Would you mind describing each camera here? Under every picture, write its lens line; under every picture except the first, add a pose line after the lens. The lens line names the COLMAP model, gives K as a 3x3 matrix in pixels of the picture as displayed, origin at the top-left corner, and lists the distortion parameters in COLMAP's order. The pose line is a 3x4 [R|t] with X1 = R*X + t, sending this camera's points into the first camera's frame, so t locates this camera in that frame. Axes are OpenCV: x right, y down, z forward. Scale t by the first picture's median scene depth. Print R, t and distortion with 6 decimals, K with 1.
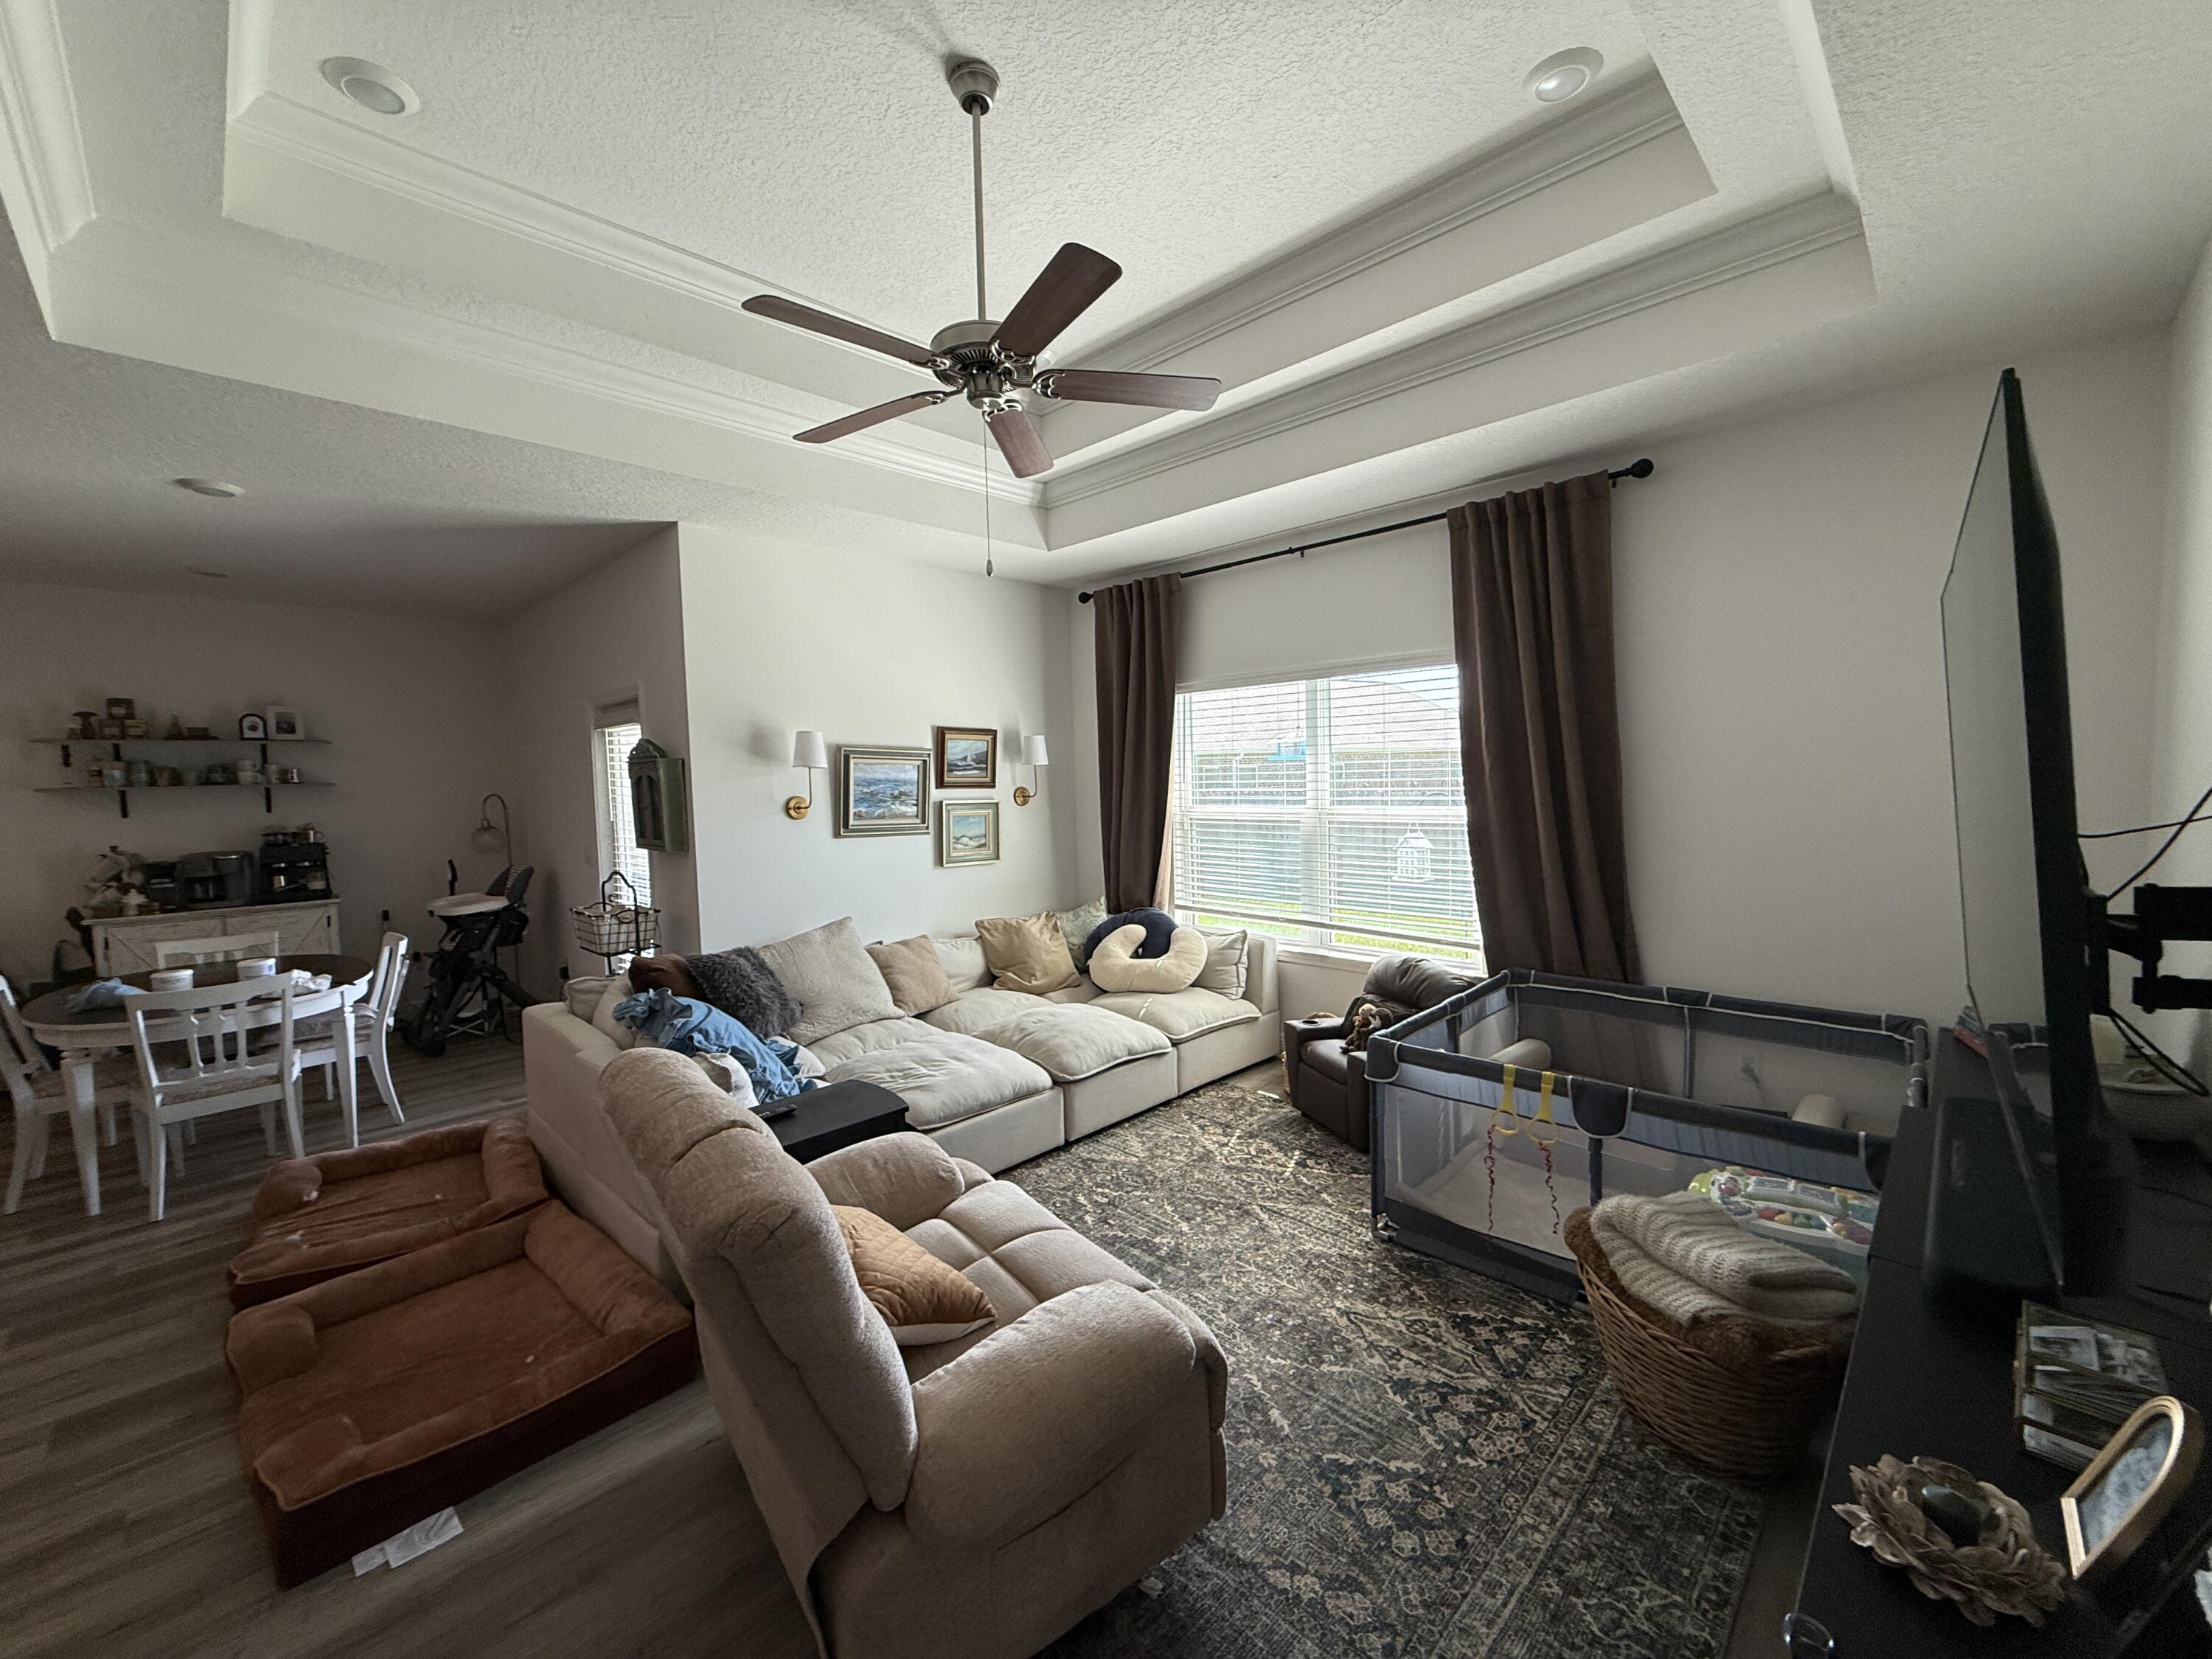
lens RADIAL K [[876.2, 0, 1101.7], [0, 876.2, 831.9], [0, 0, 1]] dist [-0.000922, 0.000043]
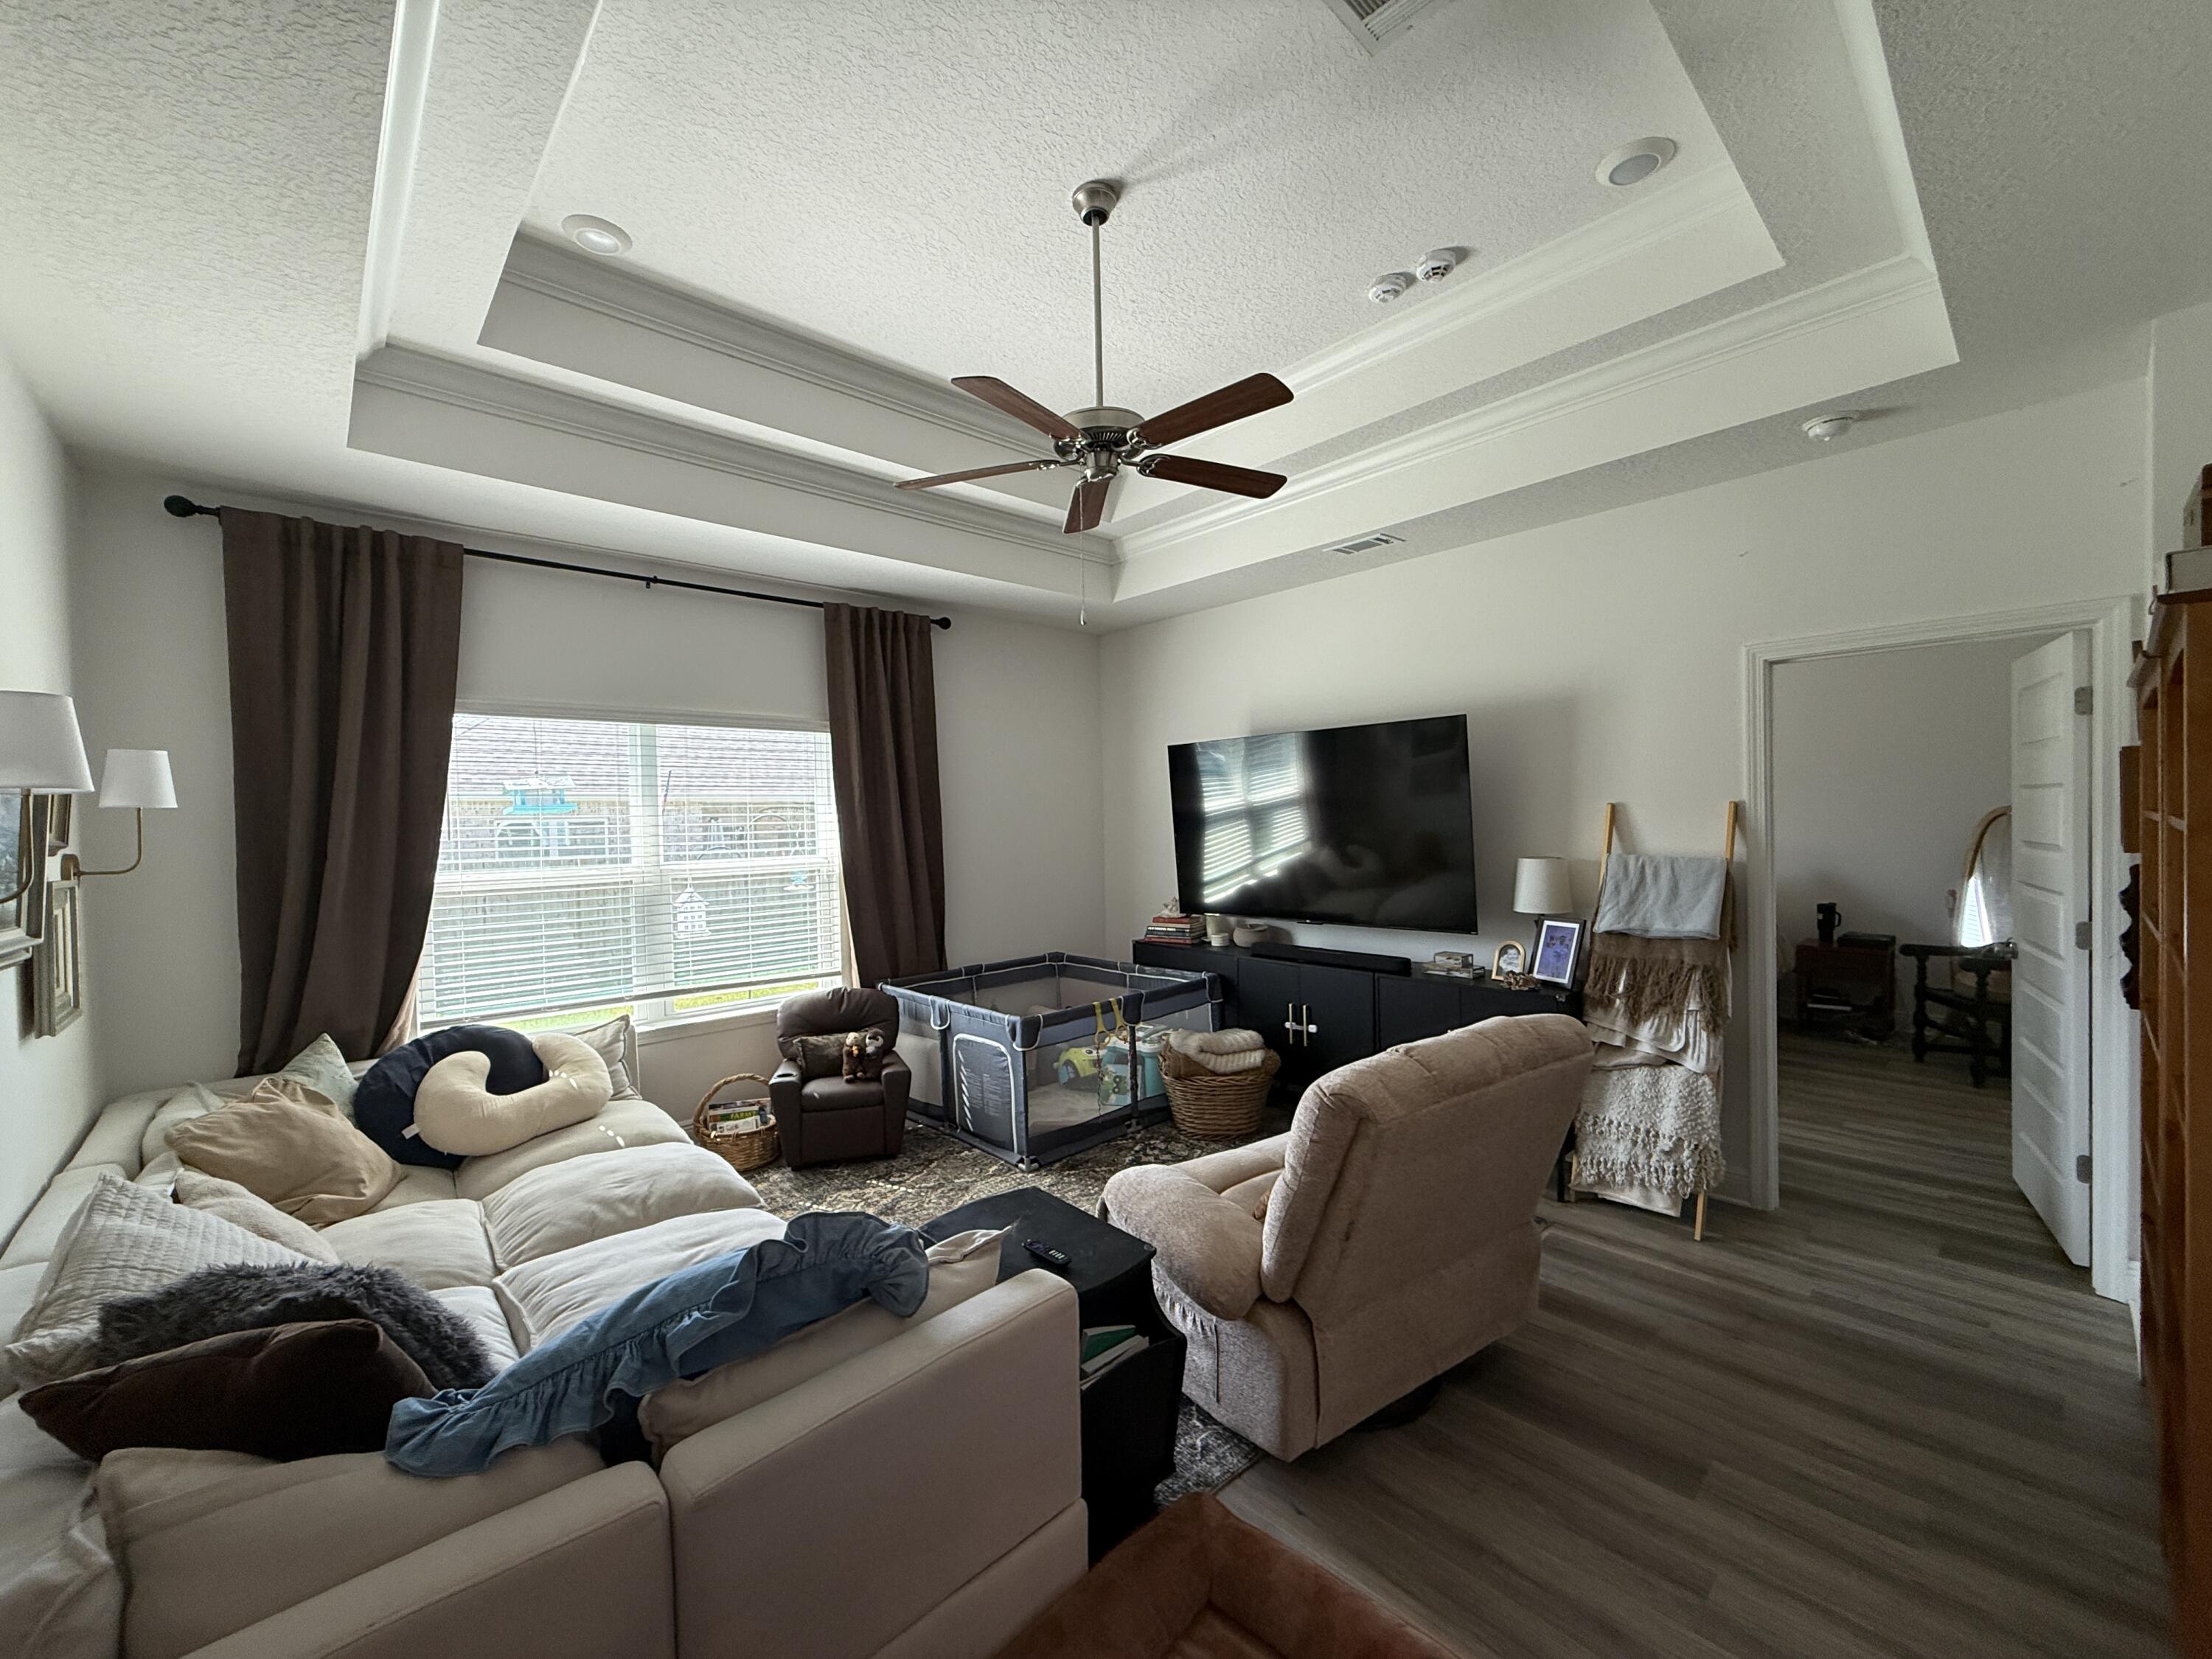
lens RADIAL K [[876.2, 0, 1115.2], [0, 876.2, 825.5], [0, 0, 1]] dist [-0.000922, 0.000043]
pose [[0.051566, 0.009523, 0.998624, -0.756702], [0.081660, 0.996566, -0.013721, -0.020568], [-0.995325, 0.082255, 0.050611, 0.577130]]
